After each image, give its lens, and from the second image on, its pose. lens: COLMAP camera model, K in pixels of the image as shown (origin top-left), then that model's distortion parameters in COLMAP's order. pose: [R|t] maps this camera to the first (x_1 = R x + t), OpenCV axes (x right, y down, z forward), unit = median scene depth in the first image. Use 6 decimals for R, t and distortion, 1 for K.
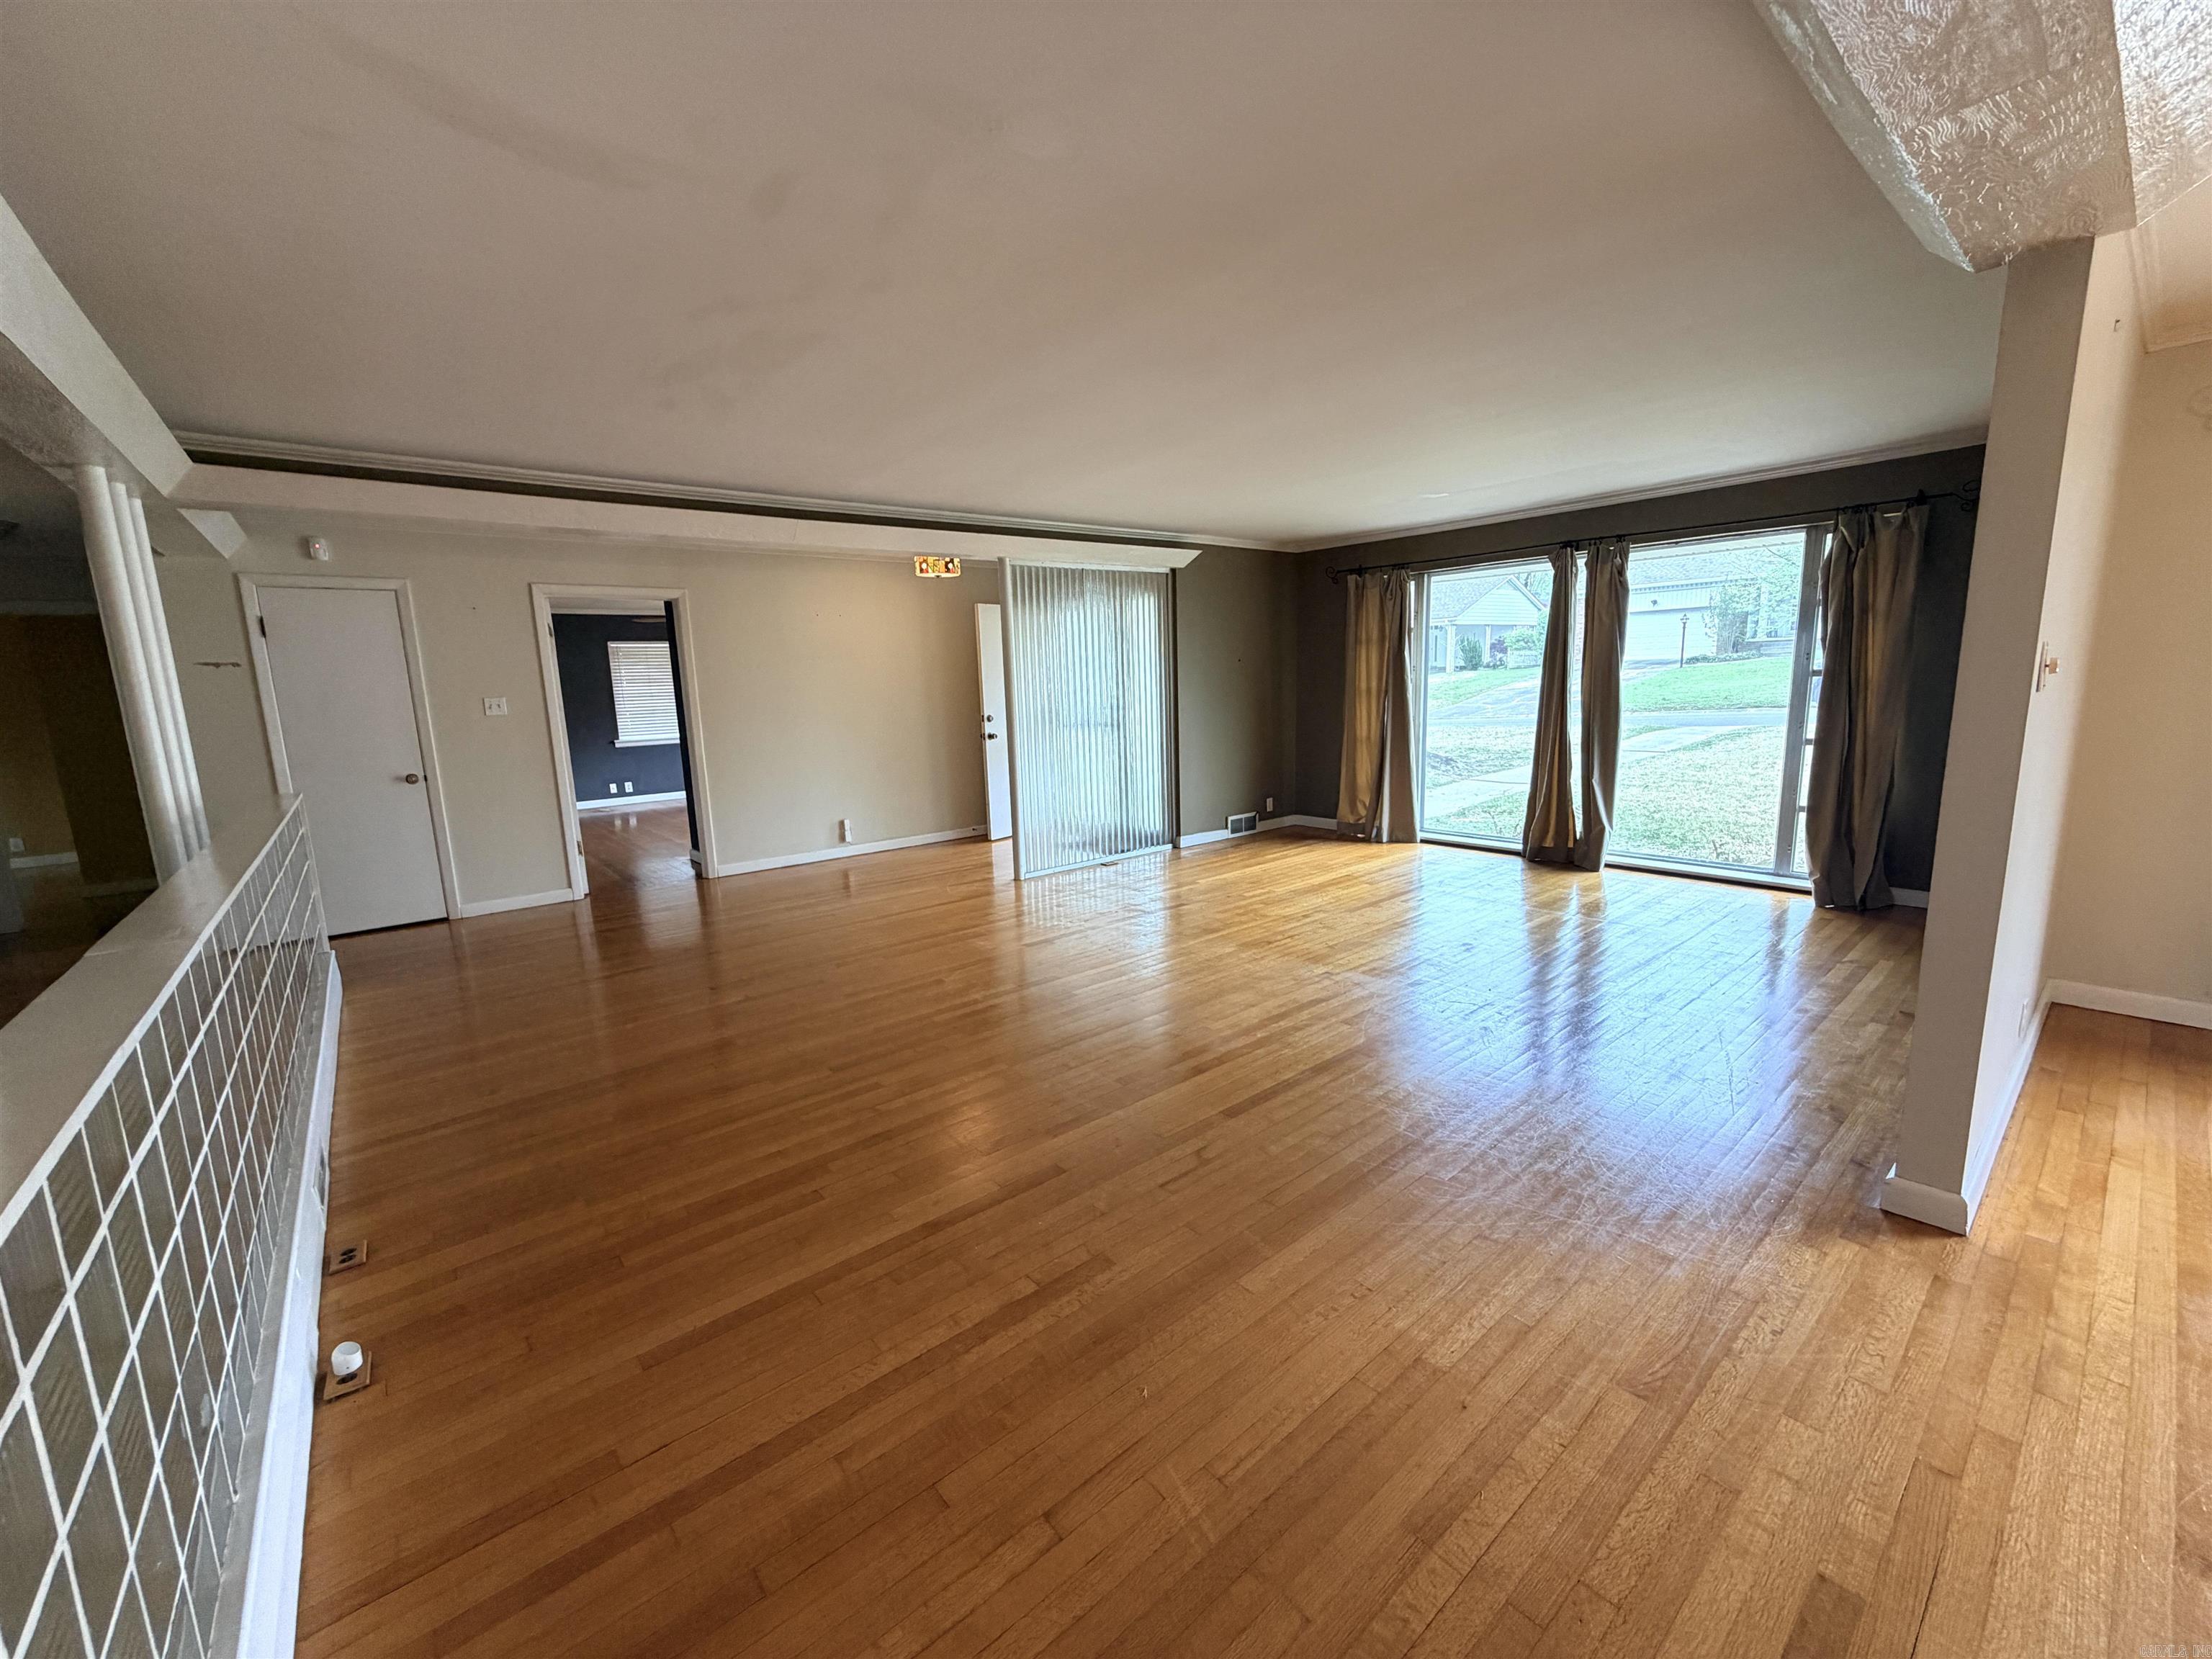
lens RADIAL K [[886.2, 0, 1102.6], [0, 886.2, 827.1], [0, 0, 1]] dist [0.001703, -0.000995]
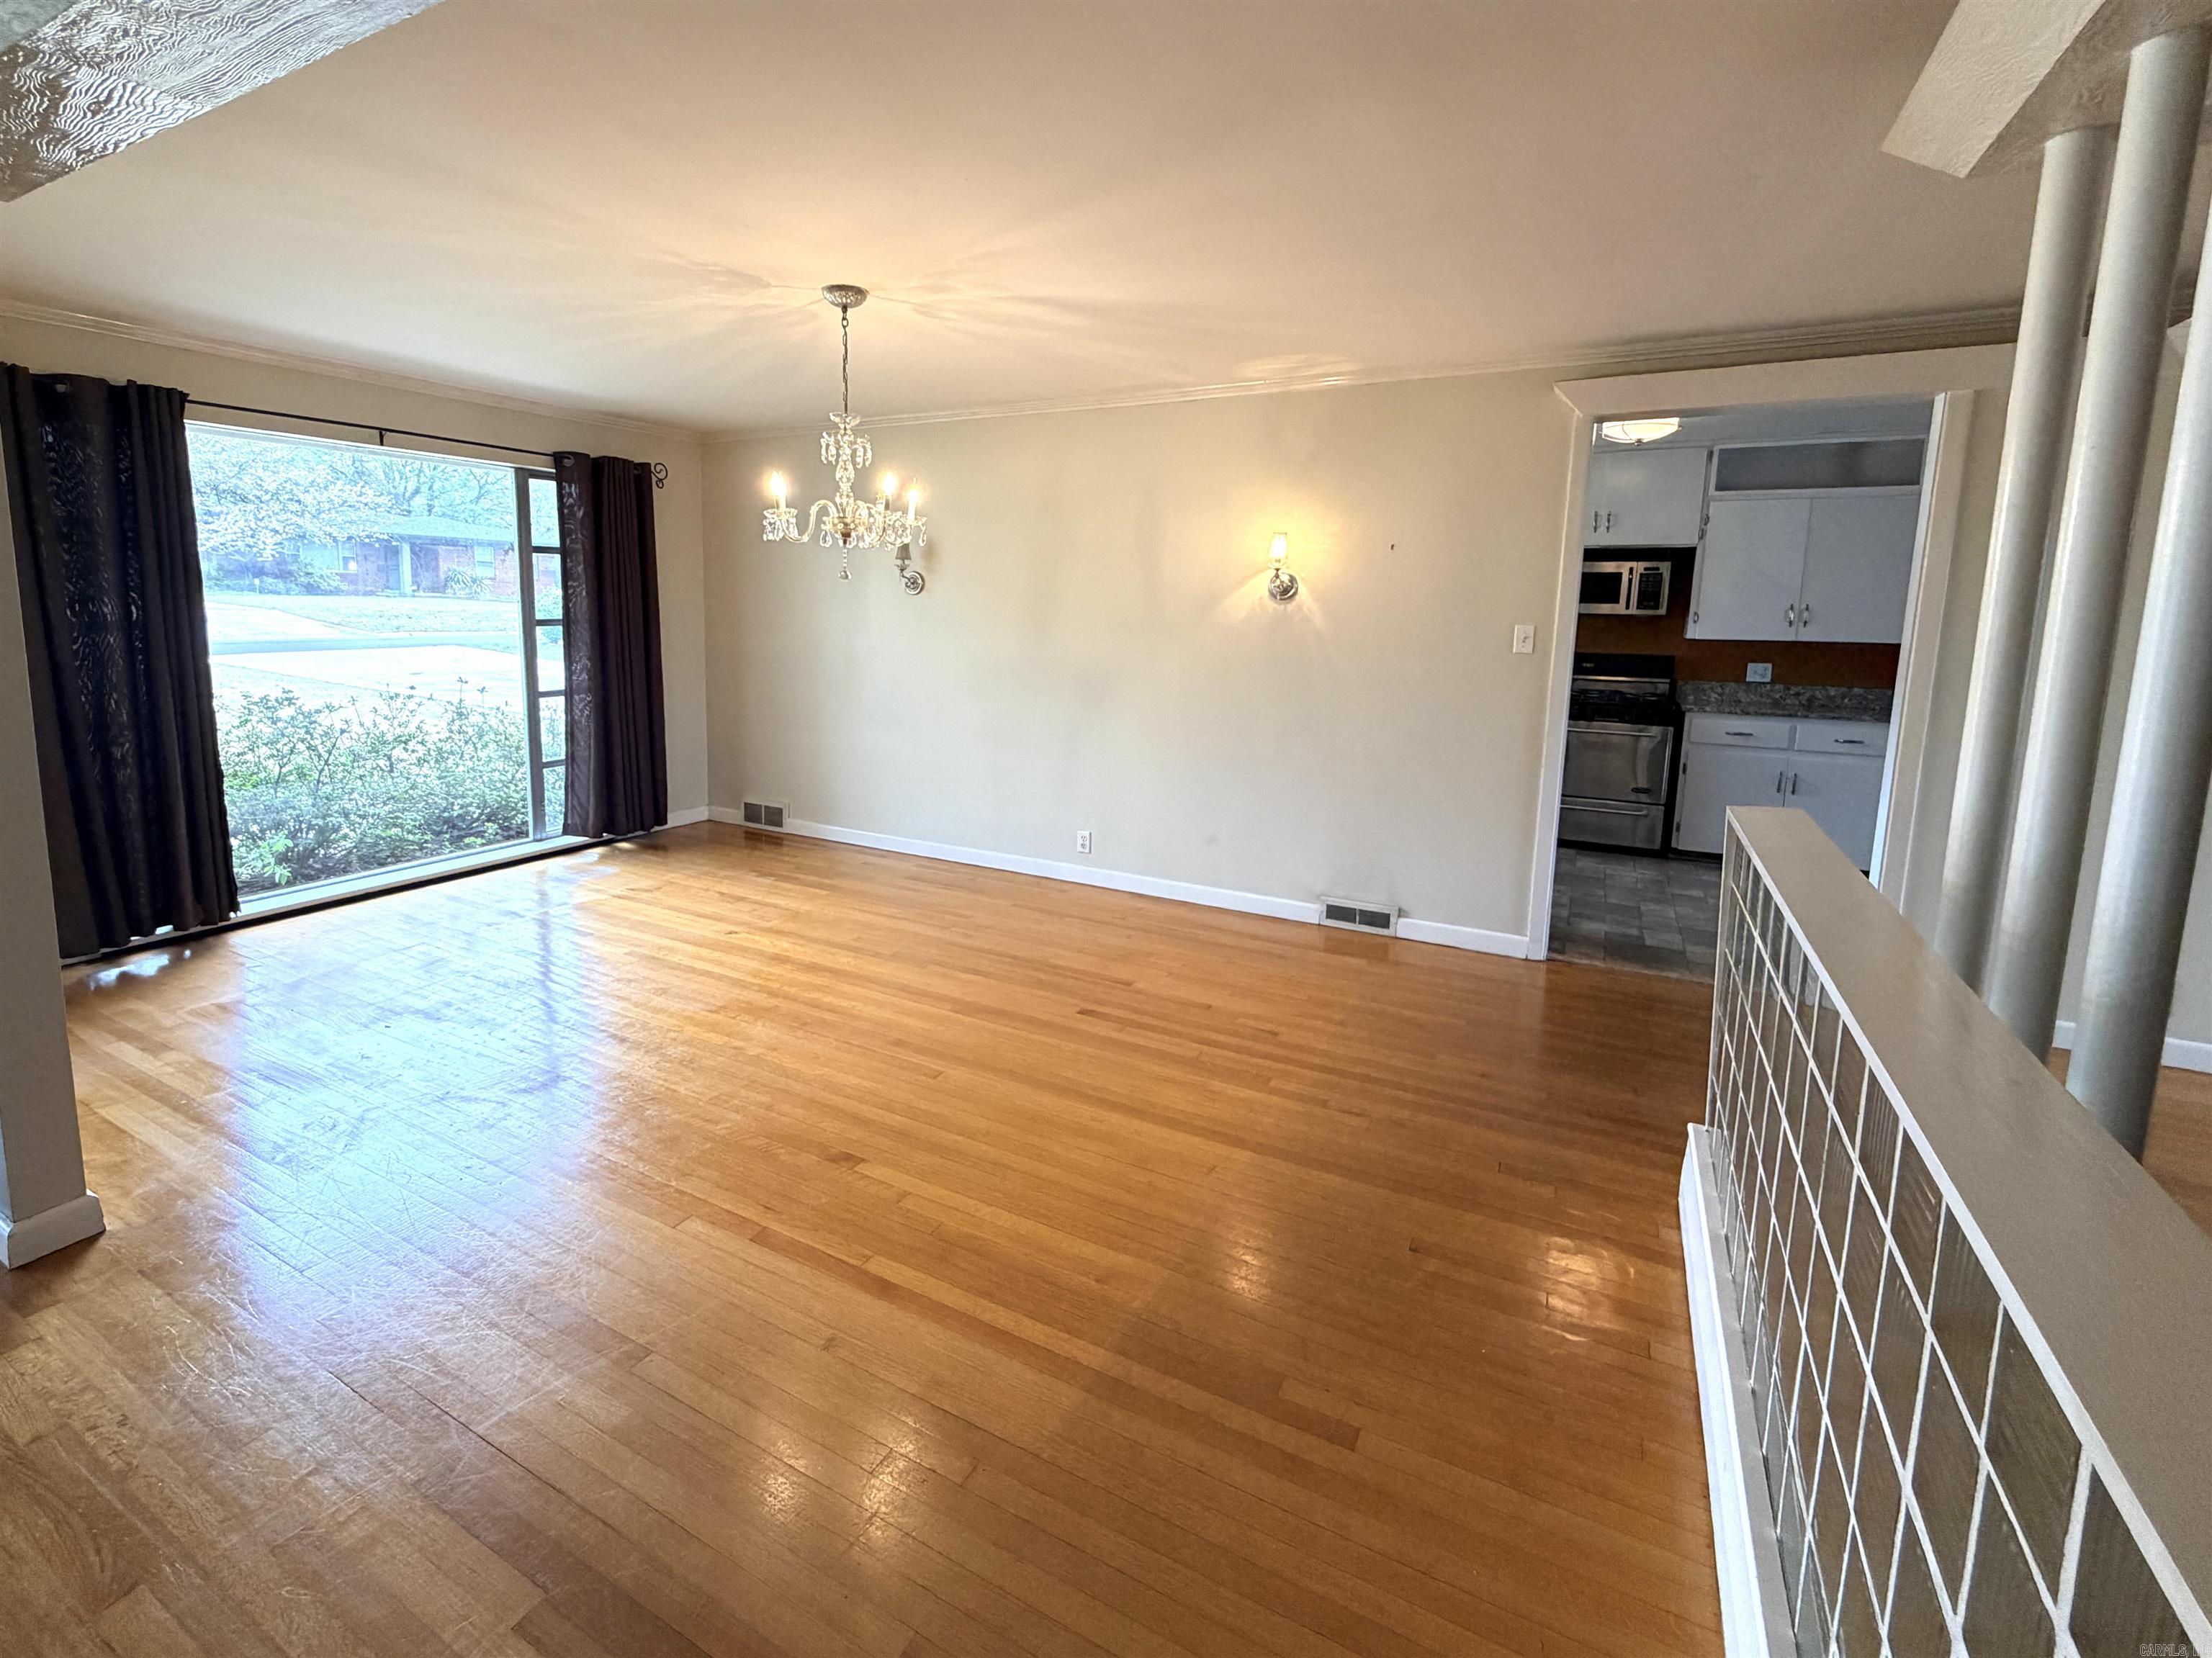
lens RADIAL K [[1012.0, 0, 1021.2], [0, 1012.0, 743.9], [0, 0, 1]] dist [0.001014, 0.001525]
pose [[-0.349702, -0.094048, 0.932129, -0.126338], [0.150334, 0.976422, 0.154917, -0.024371], [-0.924721, 0.194305, -0.327318, 0.144966]]
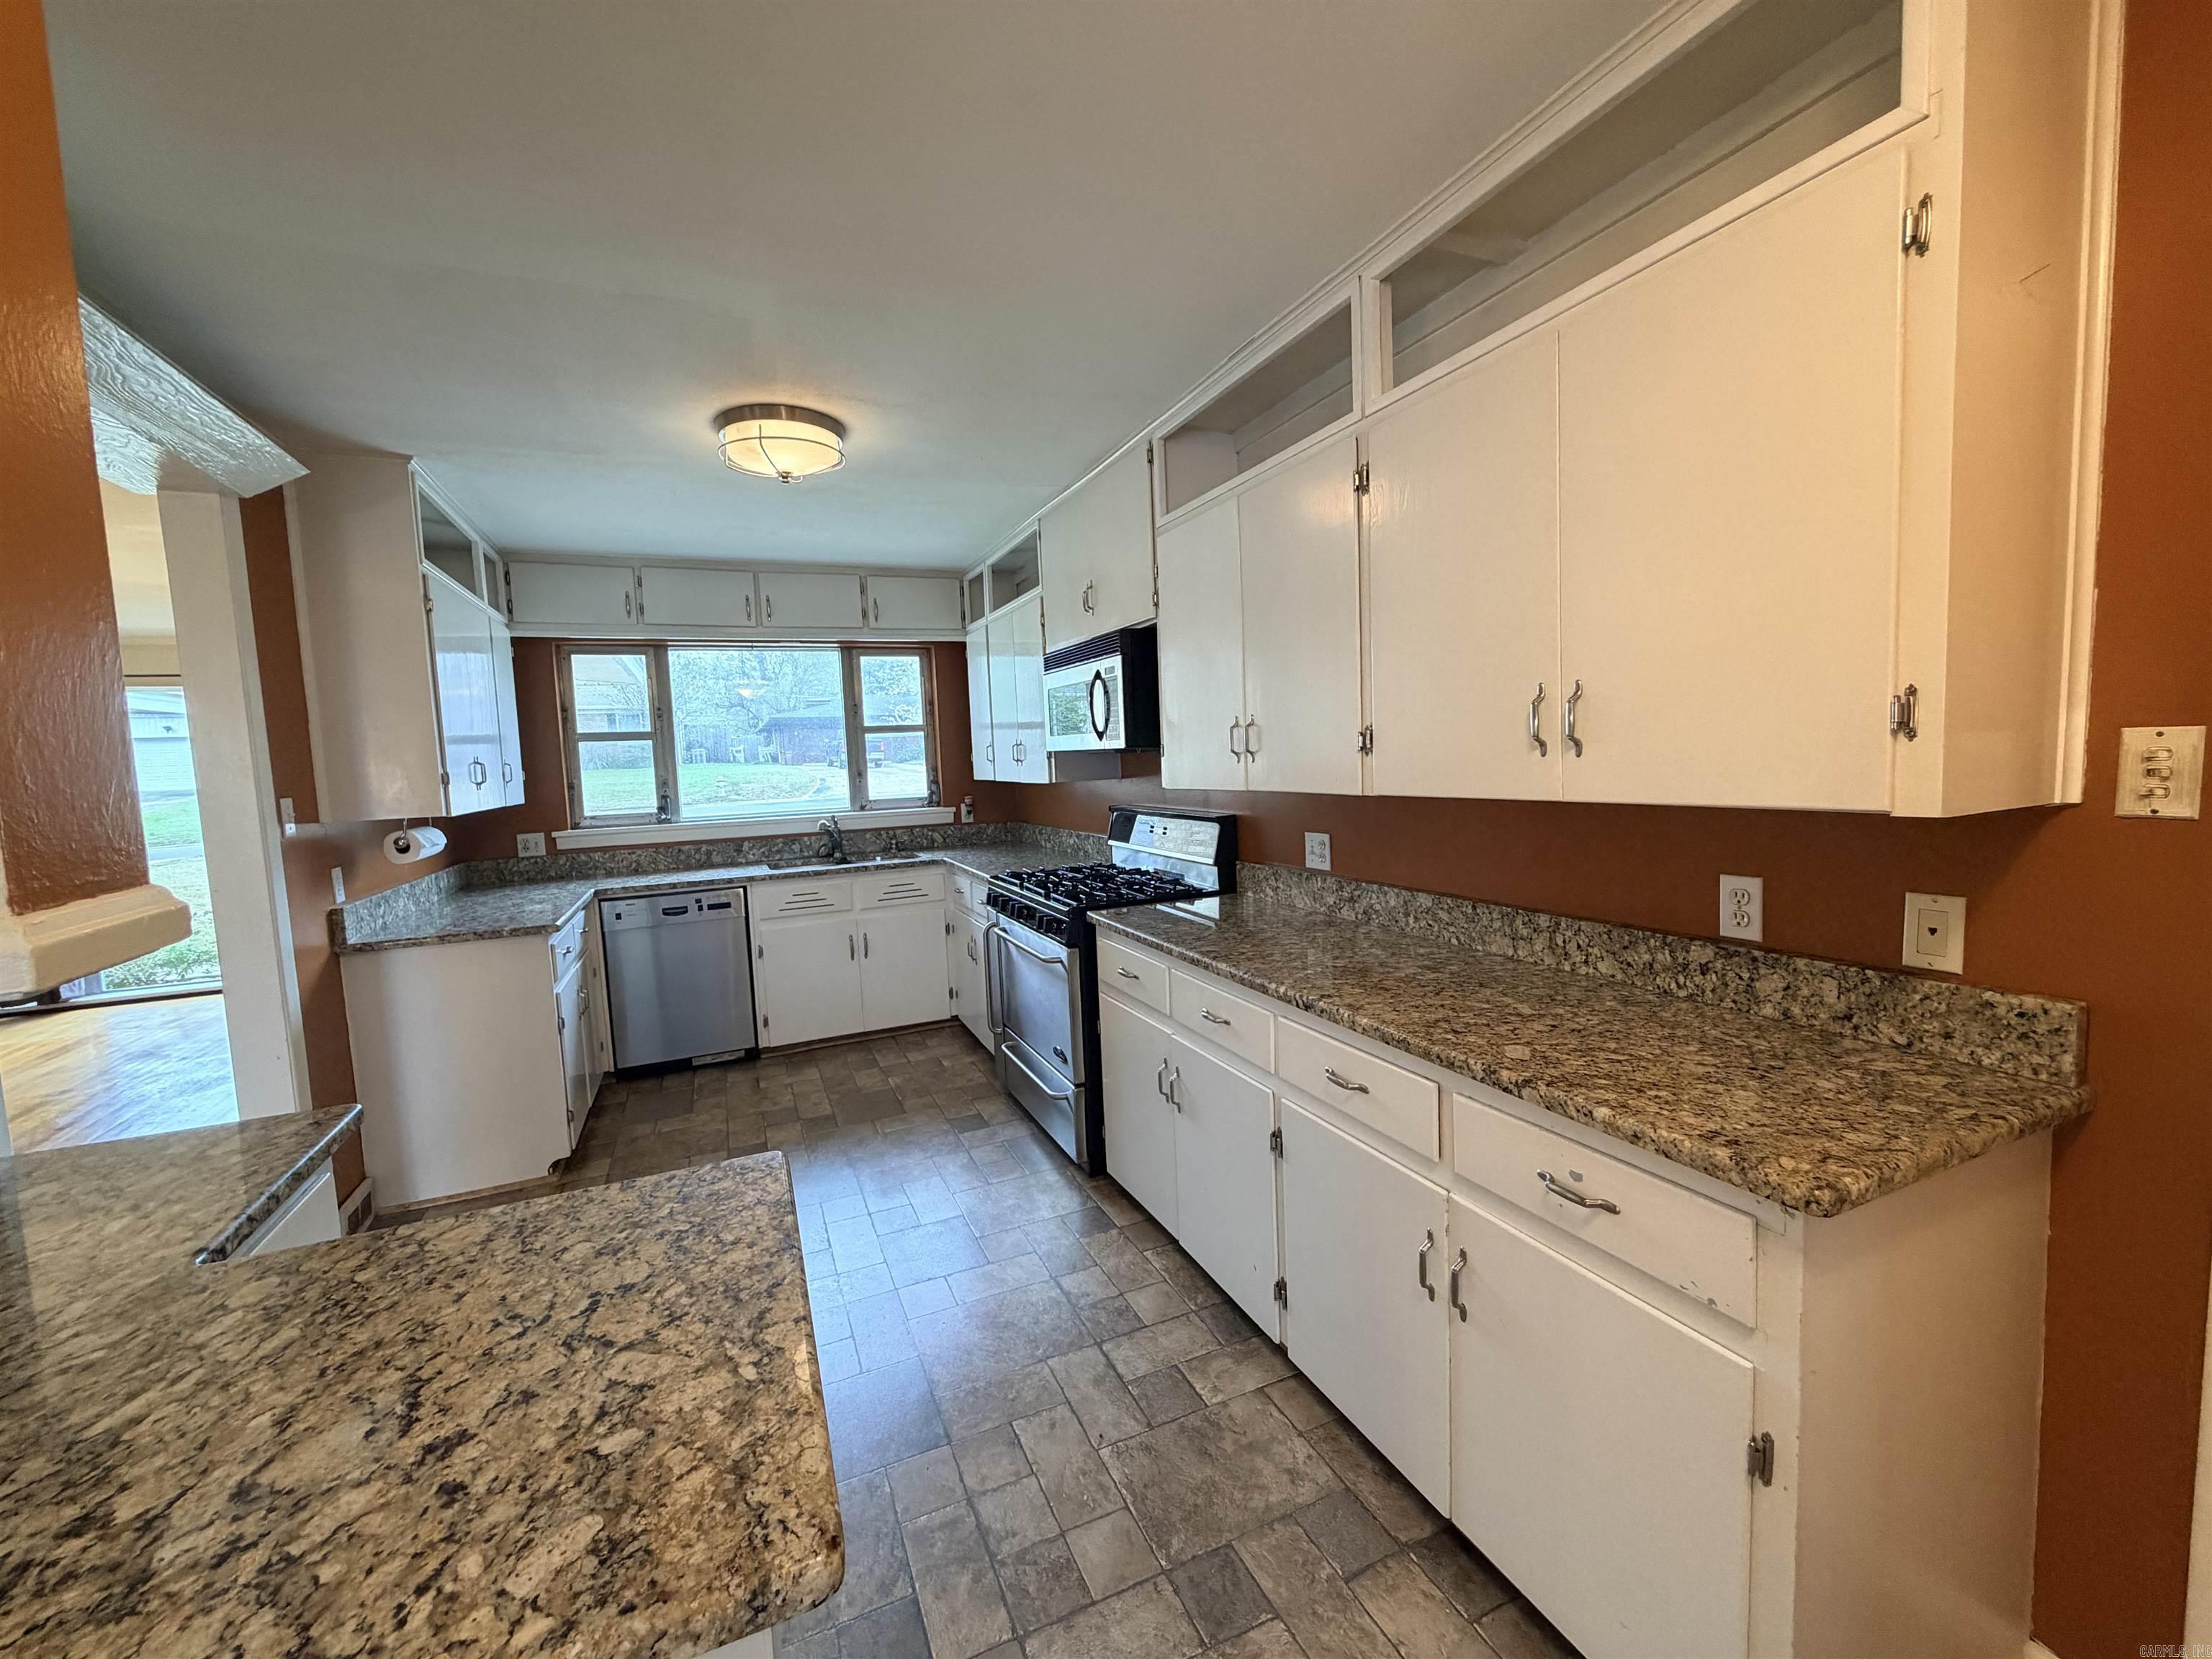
lens RADIAL K [[886.2, 0, 1099.6], [0, 886.2, 828.0], [0, 0, 1]] dist [0.001703, -0.000995]
pose [[0.280415, -0.053990, 0.958359, 0.136644], [0.184199, 0.982888, 0.001476, 0.159699], [-0.942039, 0.176115, 0.285561, -1.025436]]
